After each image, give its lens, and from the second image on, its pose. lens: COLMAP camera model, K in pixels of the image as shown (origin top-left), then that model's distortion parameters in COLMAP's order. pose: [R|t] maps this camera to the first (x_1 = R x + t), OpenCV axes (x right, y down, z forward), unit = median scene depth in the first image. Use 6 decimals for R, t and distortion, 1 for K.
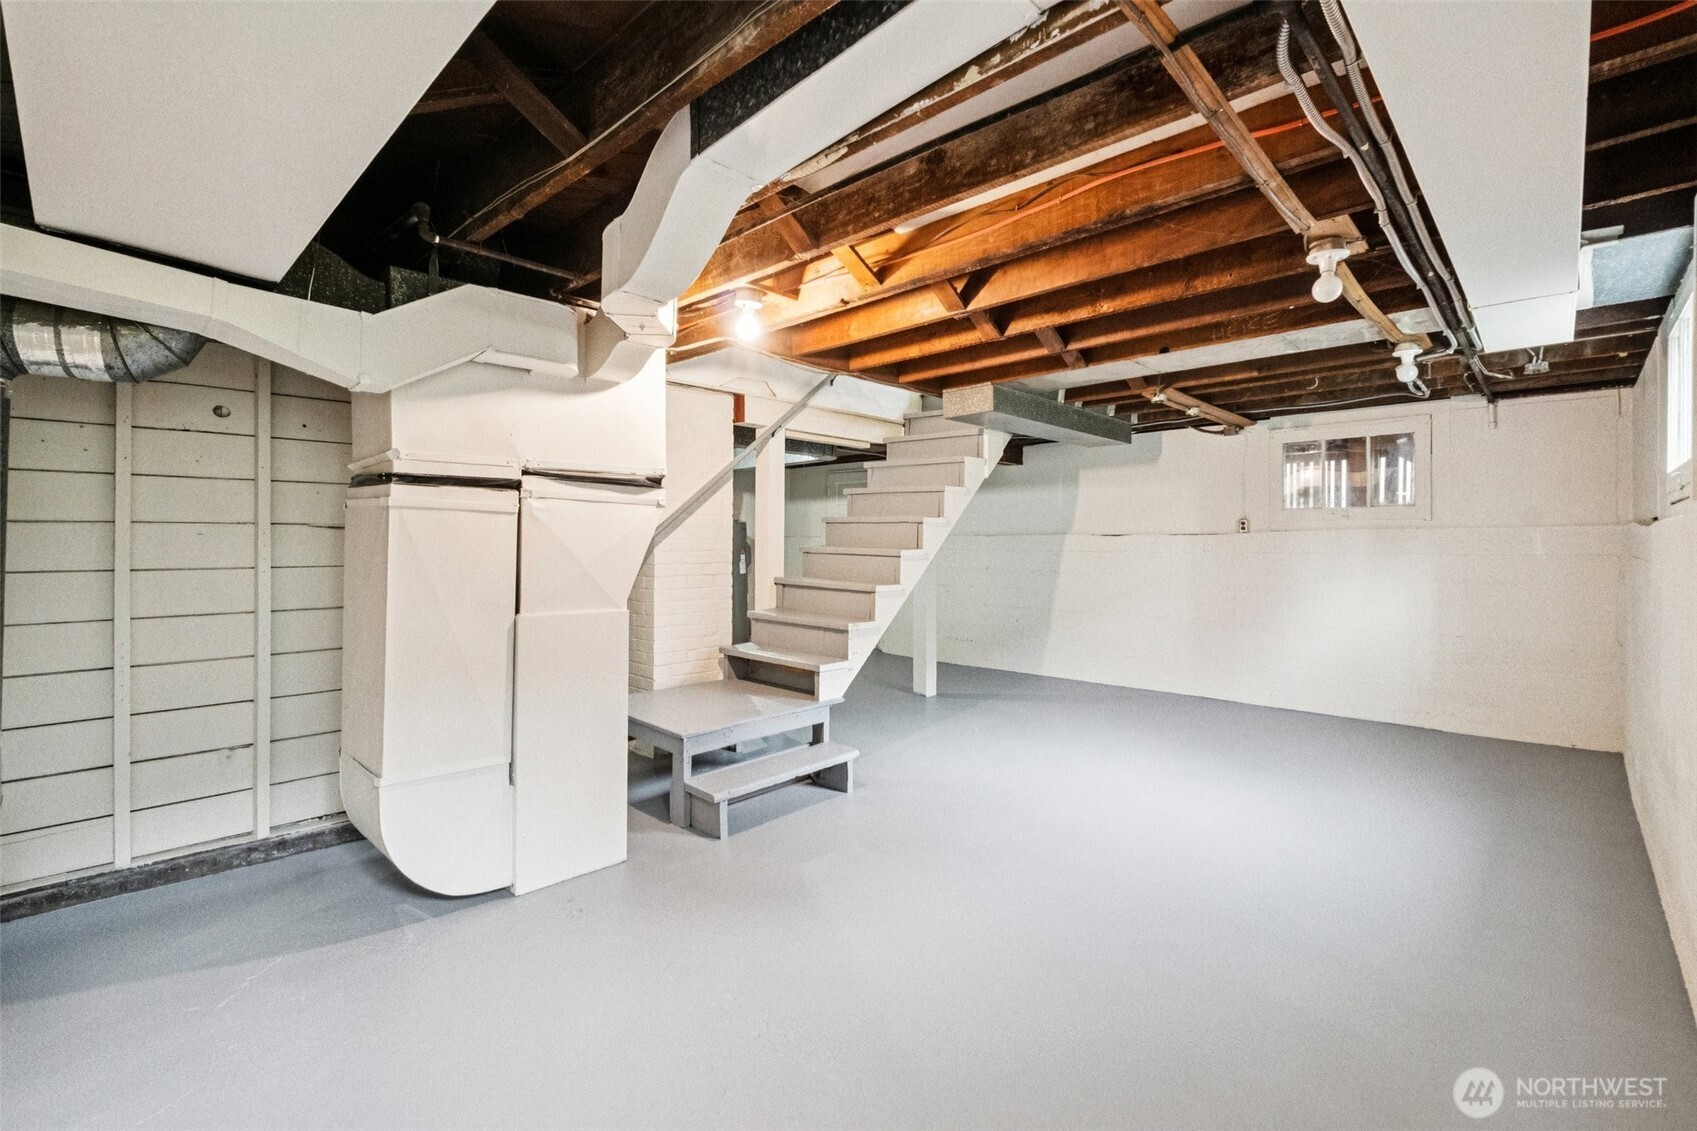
lens RADIAL K [[736.7, 0, 852.3], [0, 736.7, 549.0], [0, 0, 1]] dist [-0.009420, -0.000101]
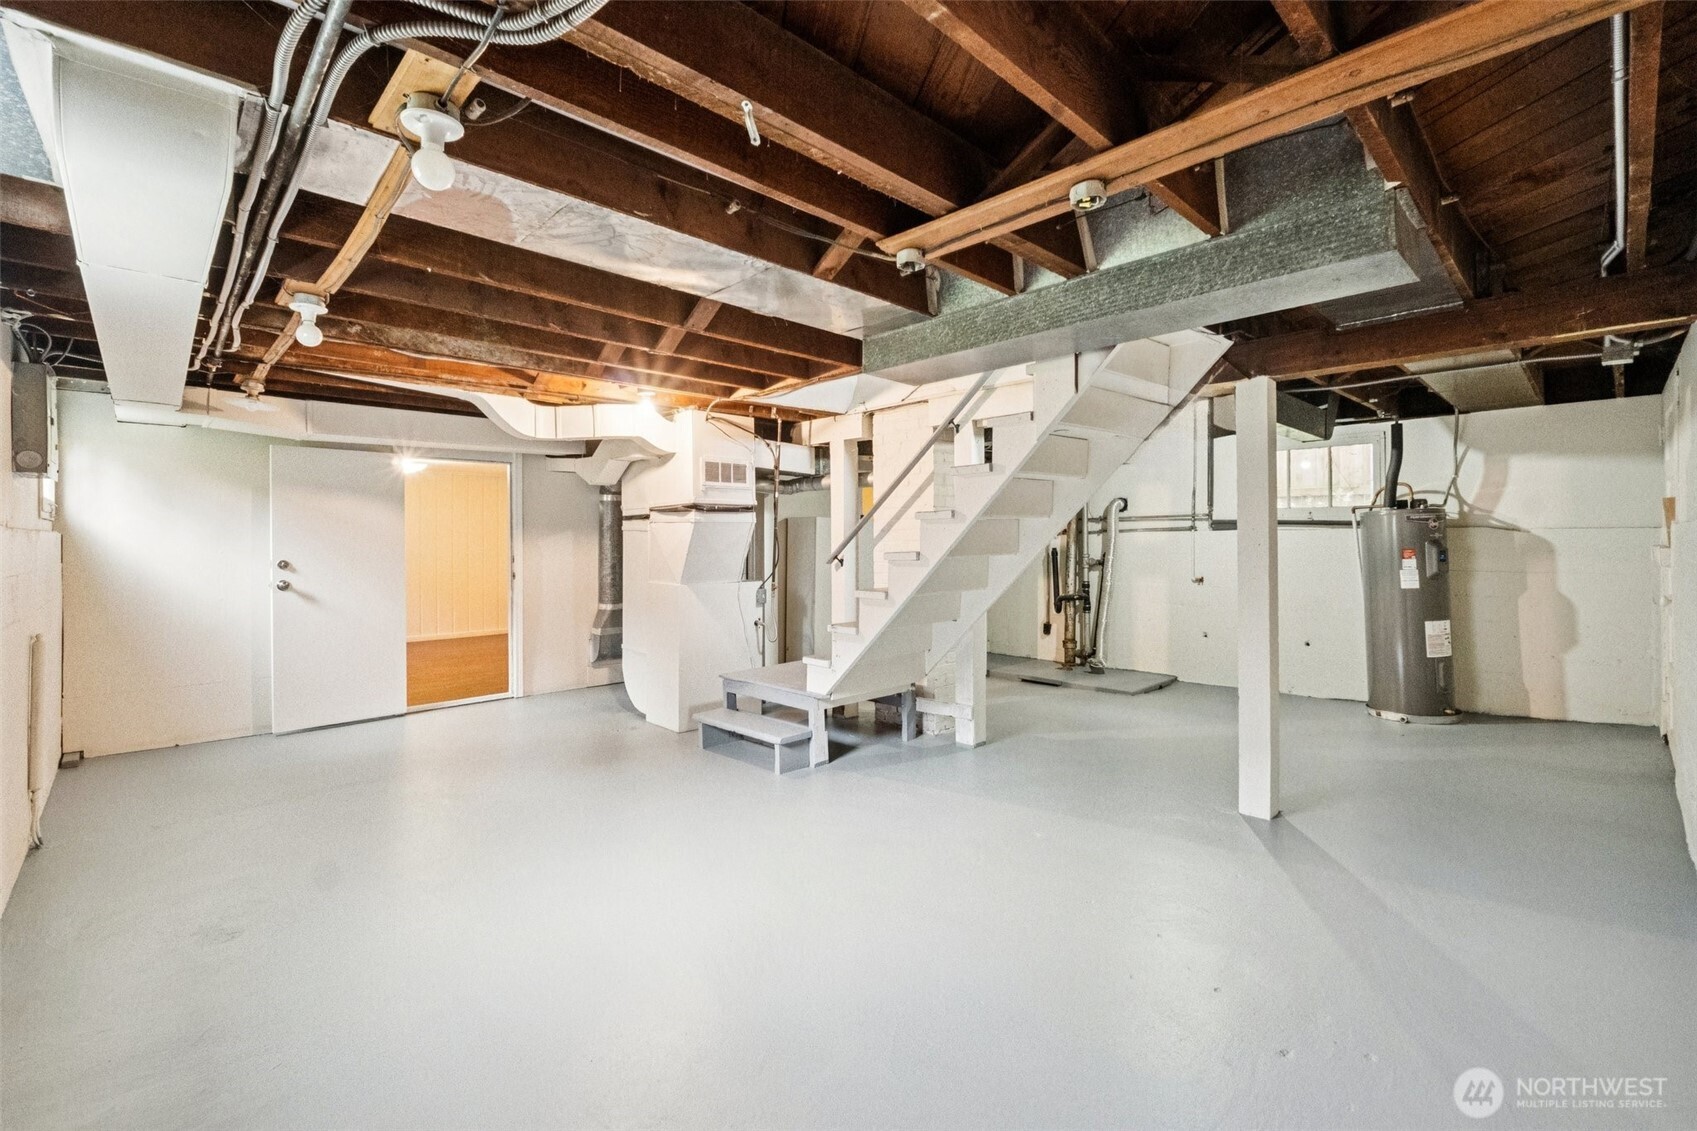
lens RADIAL K [[736.7, 0, 851.6], [0, 736.7, 555.2], [0, 0, 1]] dist [-0.009420, -0.000101]
pose [[-0.033061, 0.009365, -0.999409, 1.528331], [-0.005525, 0.999939, 0.009553, -0.004492], [0.999438, 0.005837, -0.033007, 1.619427]]
